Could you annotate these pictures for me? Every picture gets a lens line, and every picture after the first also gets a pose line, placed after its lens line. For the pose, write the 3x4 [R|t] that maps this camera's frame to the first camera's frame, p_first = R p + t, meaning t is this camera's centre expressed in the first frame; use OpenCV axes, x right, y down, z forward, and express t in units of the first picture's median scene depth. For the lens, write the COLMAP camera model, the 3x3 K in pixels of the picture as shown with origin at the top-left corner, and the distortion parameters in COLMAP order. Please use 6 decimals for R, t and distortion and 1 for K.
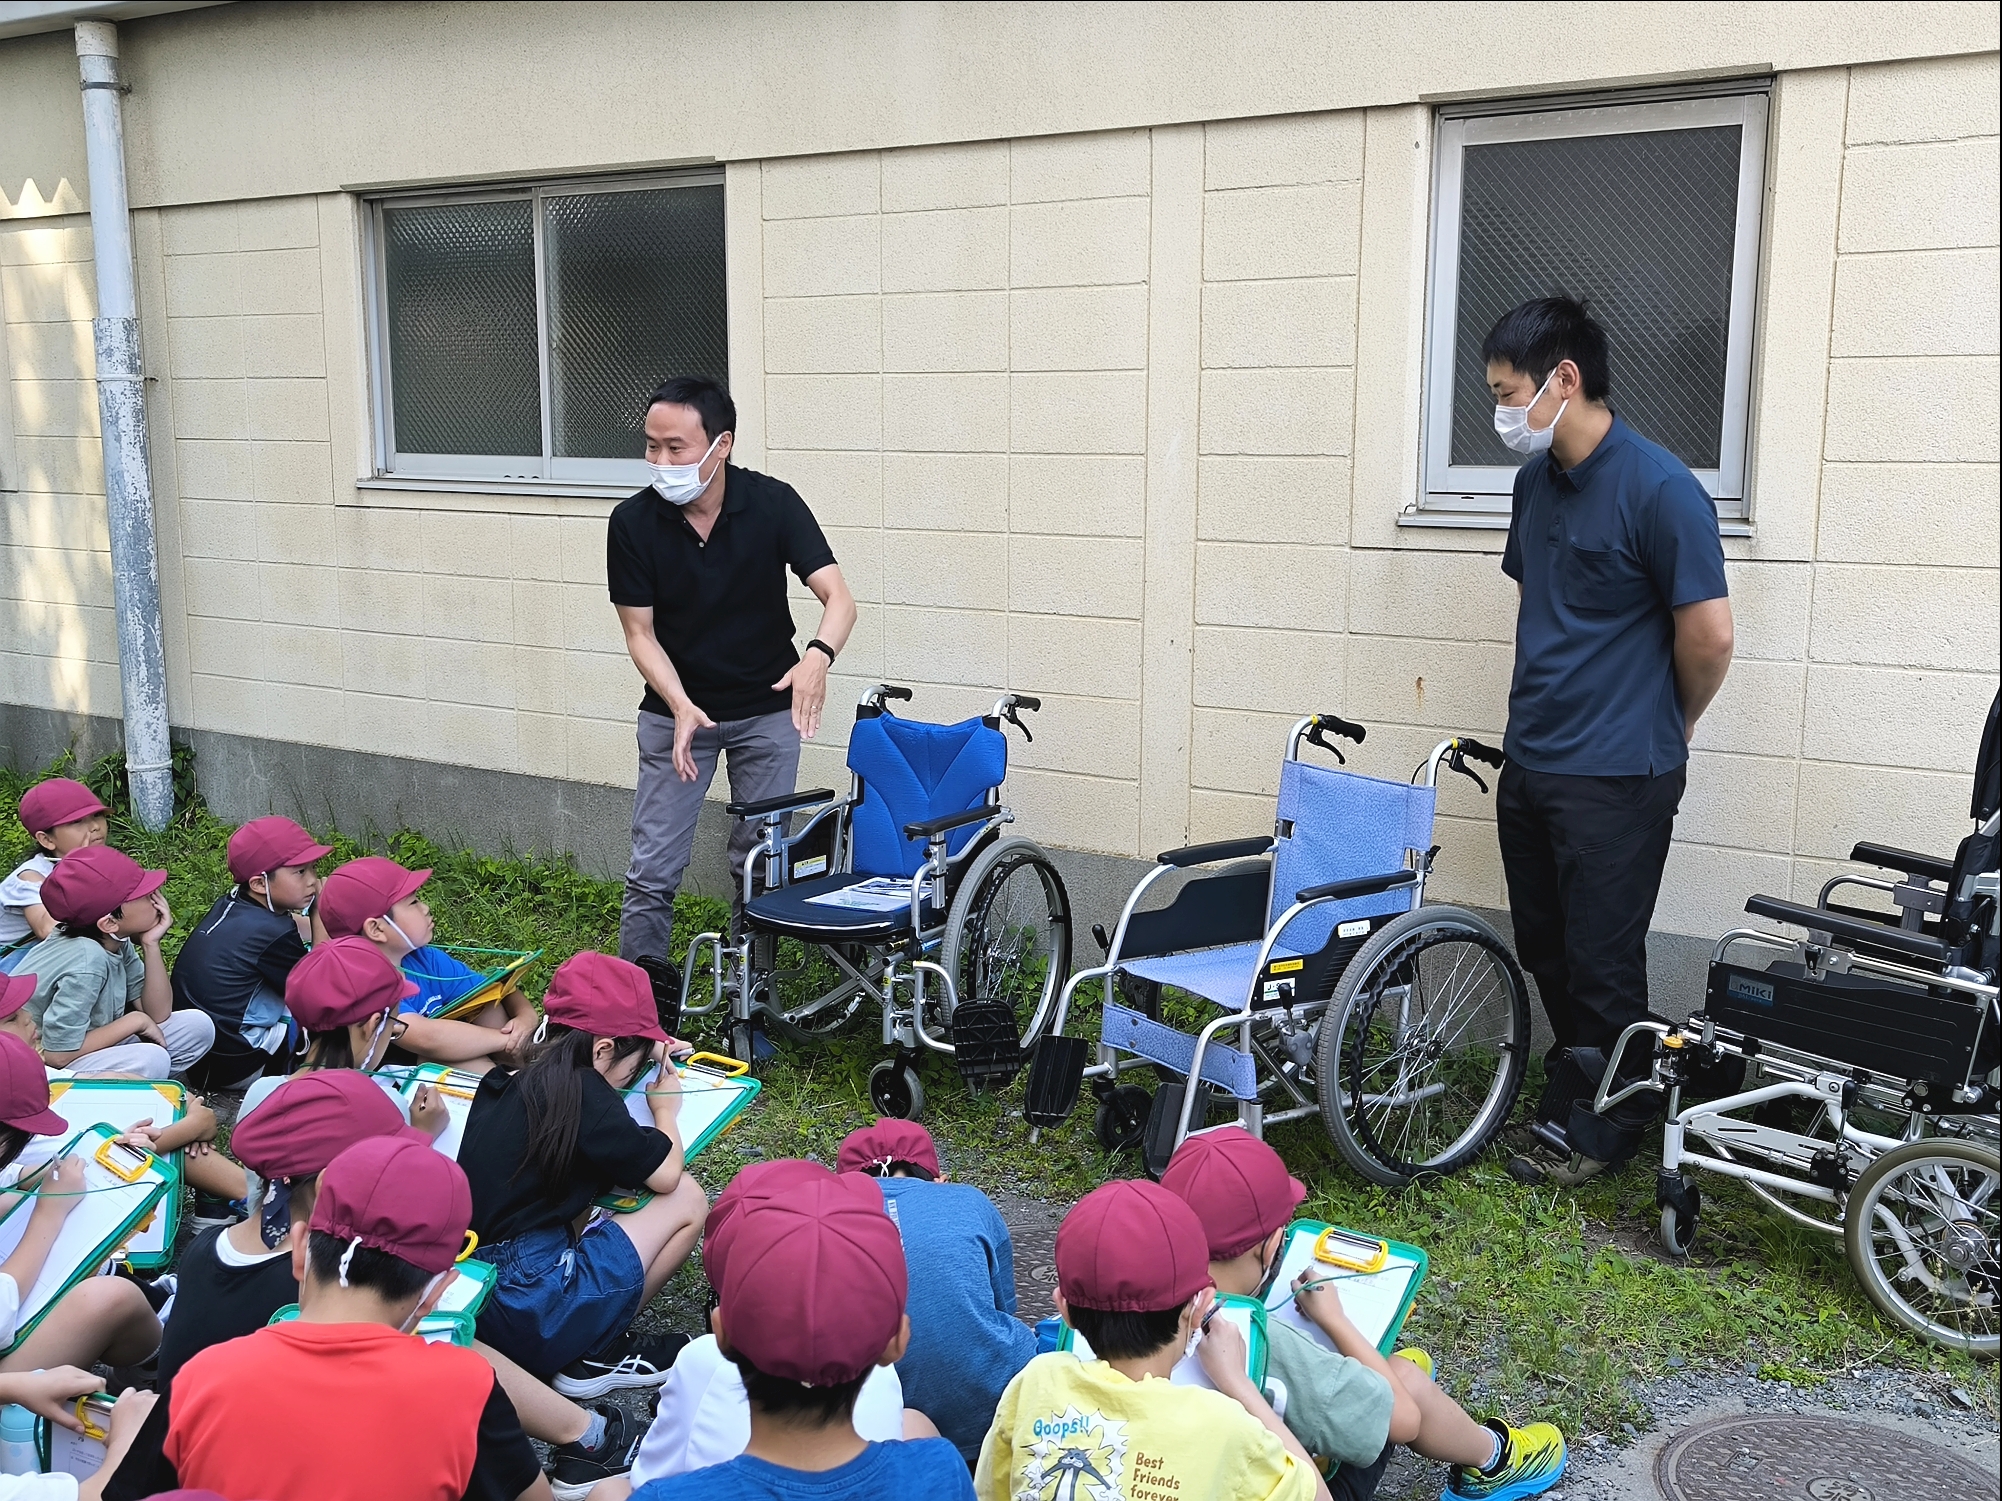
lens RADIAL K [[2019.7, 0, 1002.0], [0, 2019.7, 752.5], [0, 0, 1]] dist [0.025797, 0.000000]
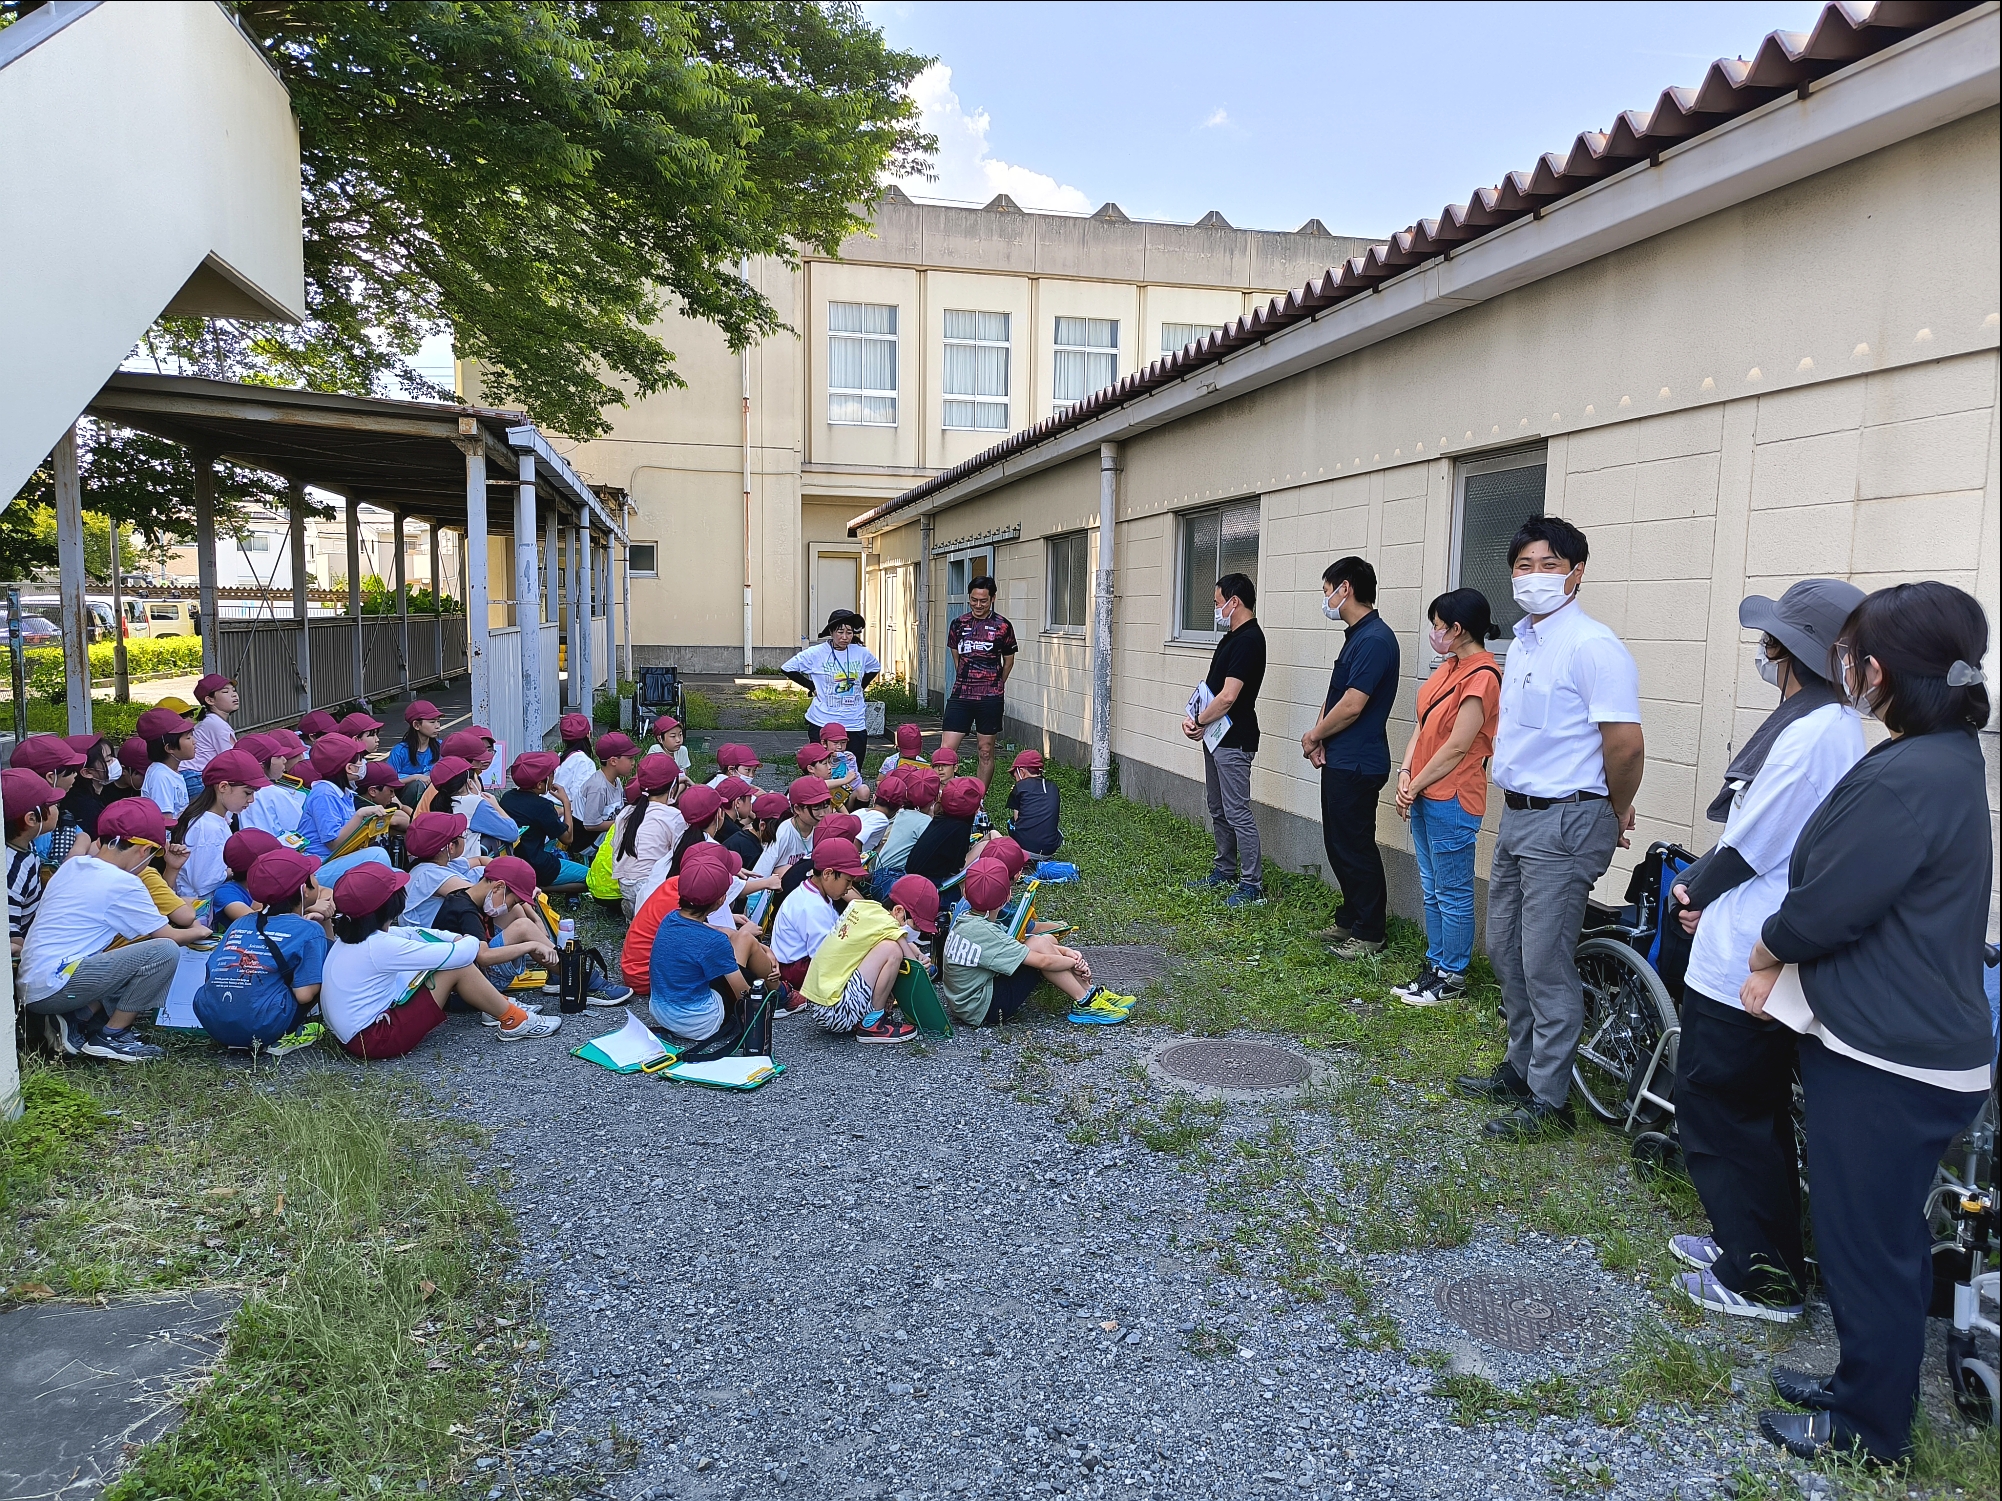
lens RADIAL K [[1384.1, 0, 1000.1], [0, 1384.1, 753.5], [0, 0, 1]] dist [0.001180, 0.000017]
pose [[0.711635, 0.076416, -0.698381, 0.576816], [-0.123127, 0.992247, -0.016894, 0.029885], [0.691676, 0.098012, 0.715527, -0.164638]]
